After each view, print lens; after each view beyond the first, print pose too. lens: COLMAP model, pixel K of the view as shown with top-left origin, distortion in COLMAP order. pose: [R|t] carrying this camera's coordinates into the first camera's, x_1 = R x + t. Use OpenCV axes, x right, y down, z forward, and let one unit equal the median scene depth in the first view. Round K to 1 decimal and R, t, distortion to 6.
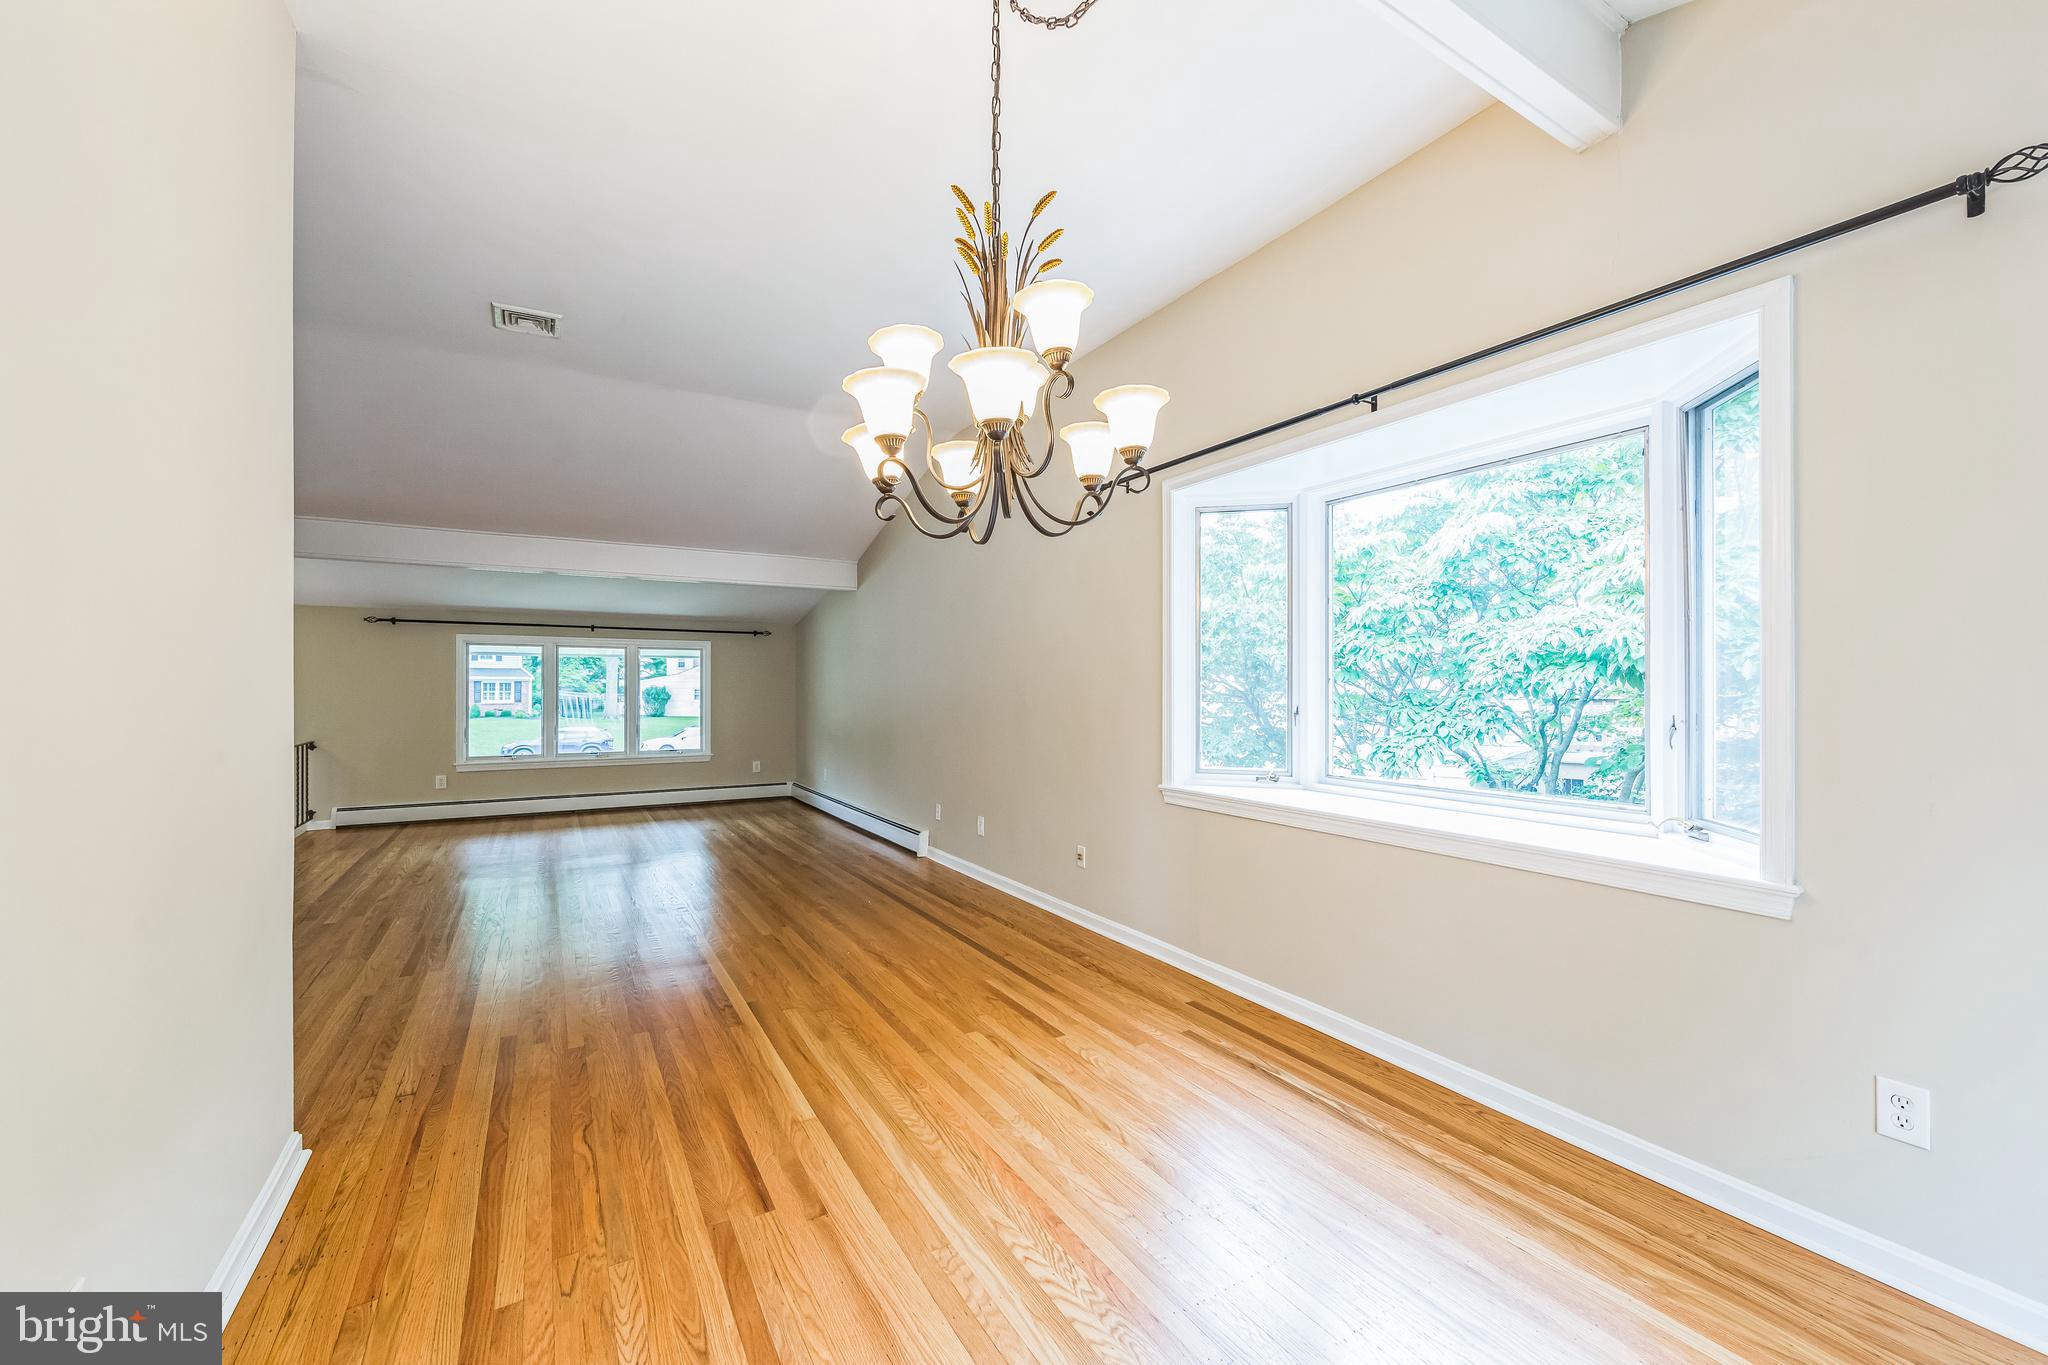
lens RADIAL K [[809.7, 0, 1024.0], [0, 809.7, 682.5], [0, 0, 1]] dist [0.000330, -0.000177]
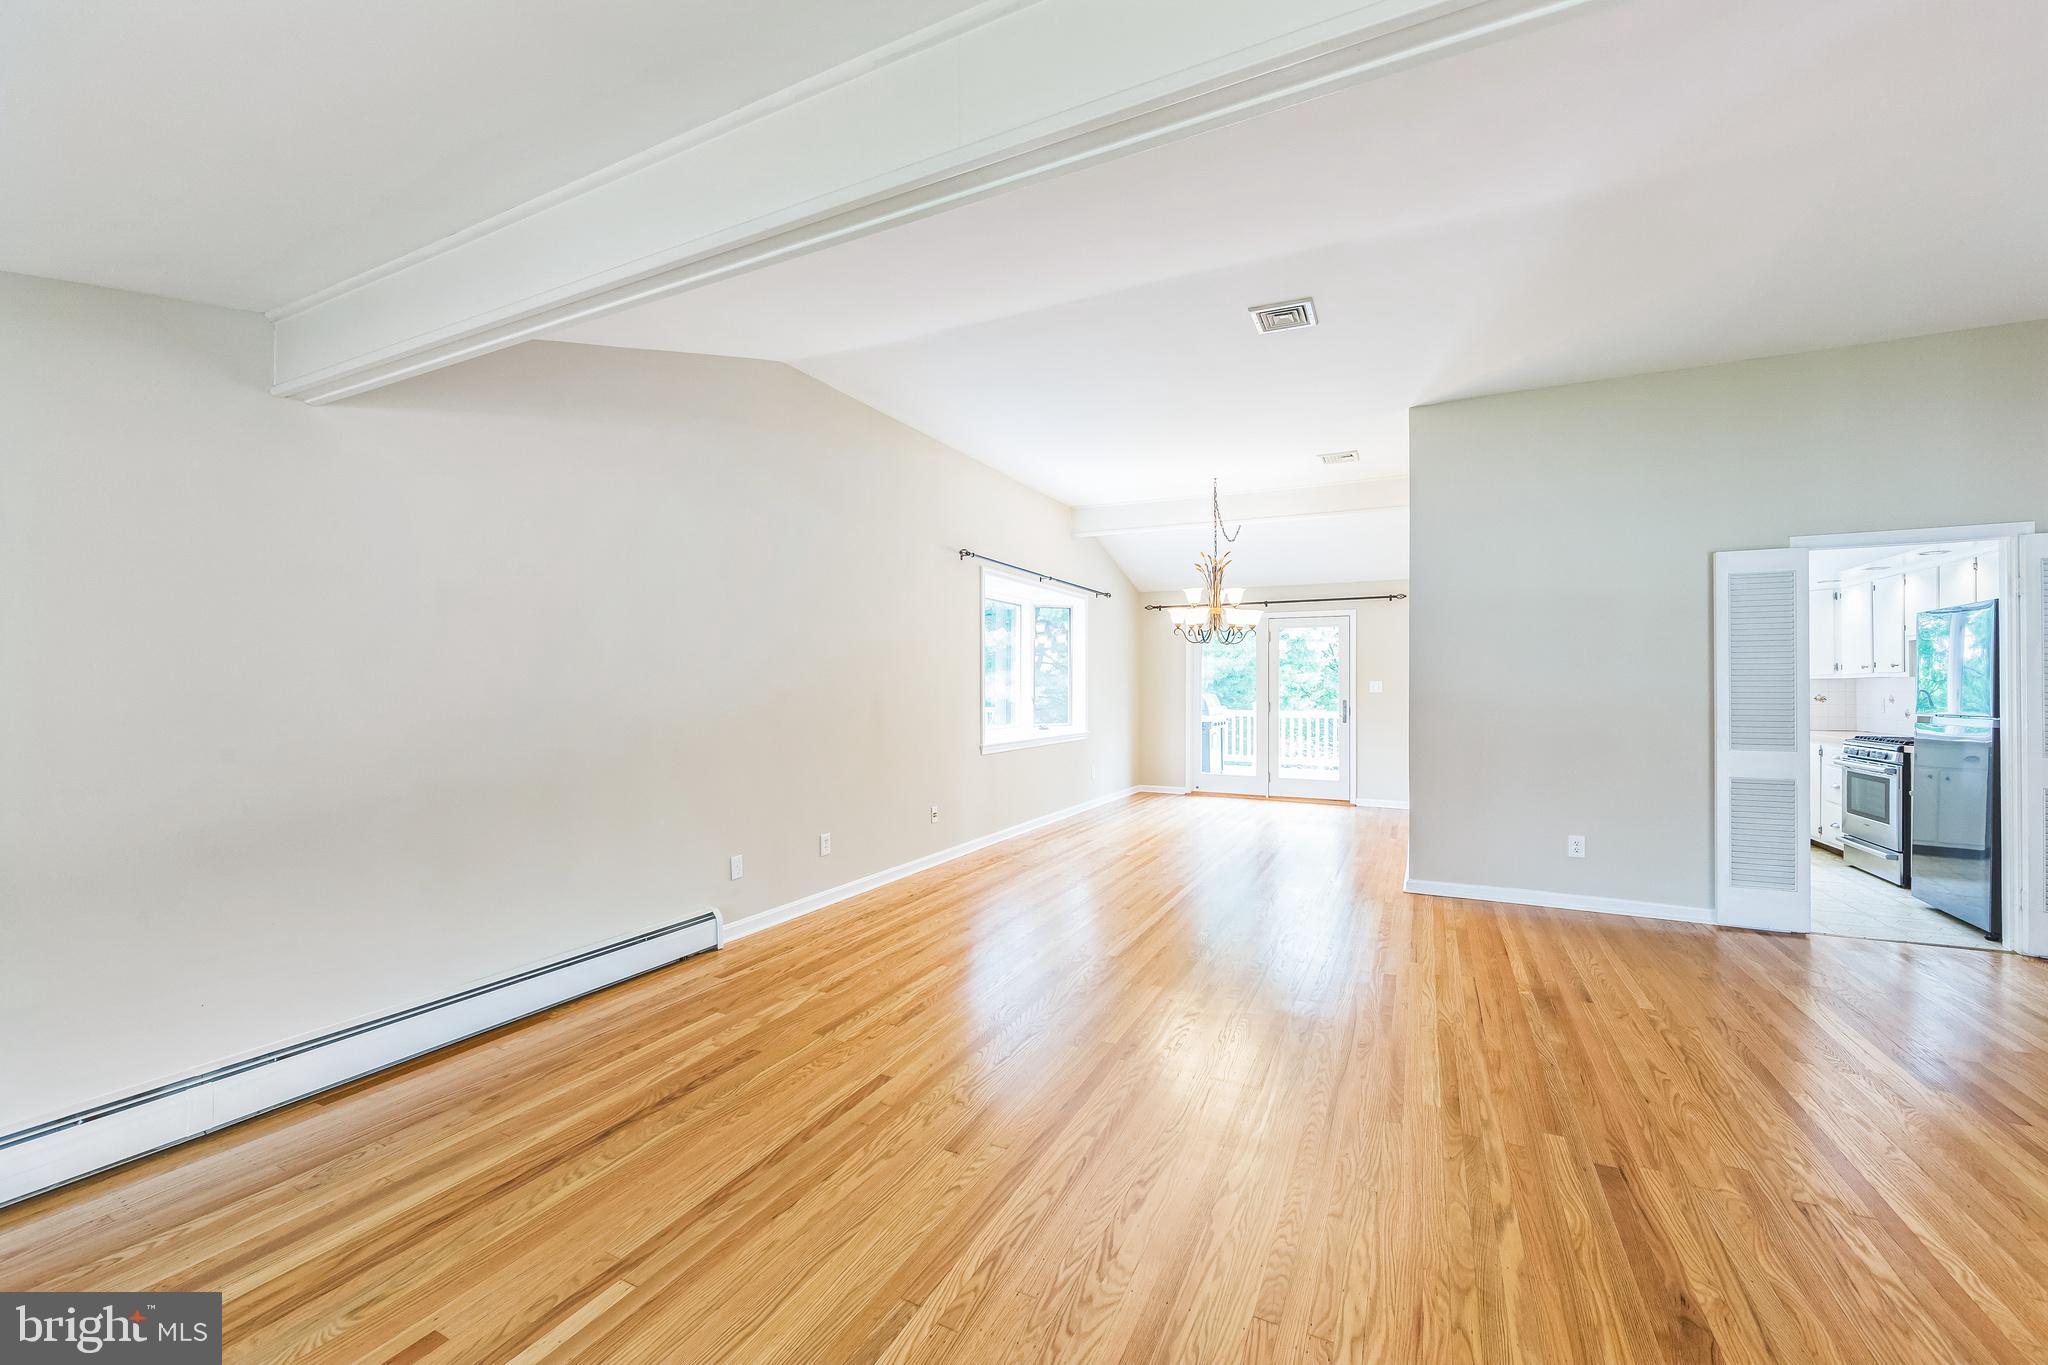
lens RADIAL K [[801.7, 0, 1029.1], [0, 801.7, 684.1], [0, 0, 1]] dist [-0.001549, -0.000906]
pose [[-0.547109, -0.000021, 0.837062, -1.631567], [-0.006991, 0.999965, -0.004545, 0.007656], [-0.837032, -0.008339, -0.547090, 2.324487]]
